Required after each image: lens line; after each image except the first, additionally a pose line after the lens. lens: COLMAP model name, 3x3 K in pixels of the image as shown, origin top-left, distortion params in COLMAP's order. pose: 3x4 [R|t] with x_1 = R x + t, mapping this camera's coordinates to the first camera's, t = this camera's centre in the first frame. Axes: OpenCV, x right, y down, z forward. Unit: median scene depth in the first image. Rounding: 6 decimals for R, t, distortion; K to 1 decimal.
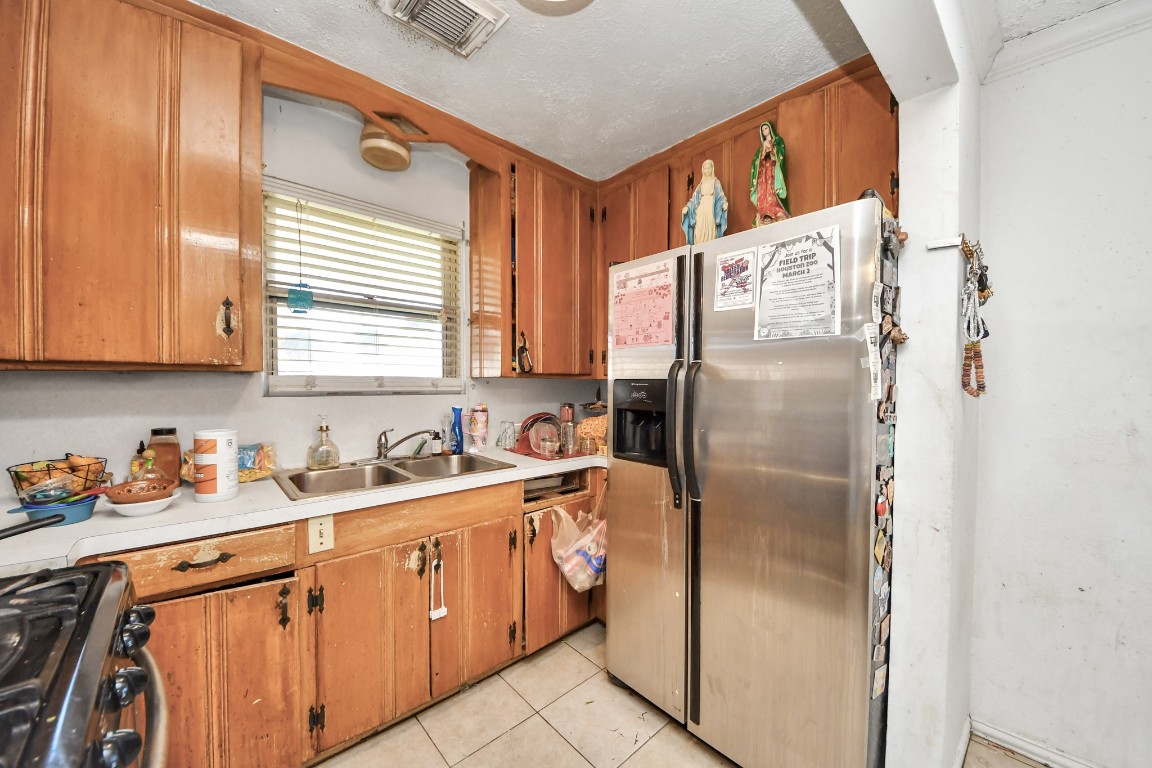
lens RADIAL K [[427.6, 0, 588.0], [0, 427.6, 399.6], [0, 0, 1]] dist [0.000144, -0.000210]
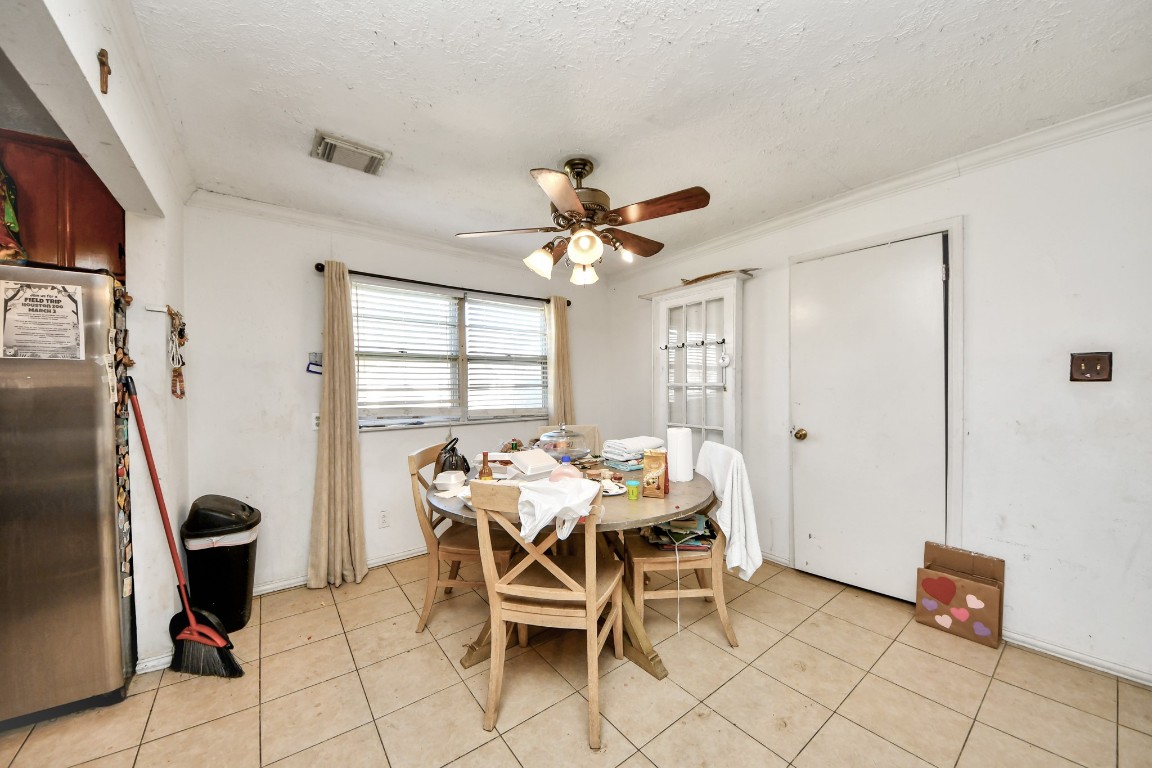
lens RADIAL K [[413.7, 0, 576.2], [0, 413.7, 389.8], [0, 0, 1]] dist [-0.020613, -0.003041]
pose [[0.103106, -0.006606, 0.994648, -0.570324], [0.044318, 0.999015, 0.002041, 0.025788], [-0.993683, 0.043870, 0.103298, -0.784174]]
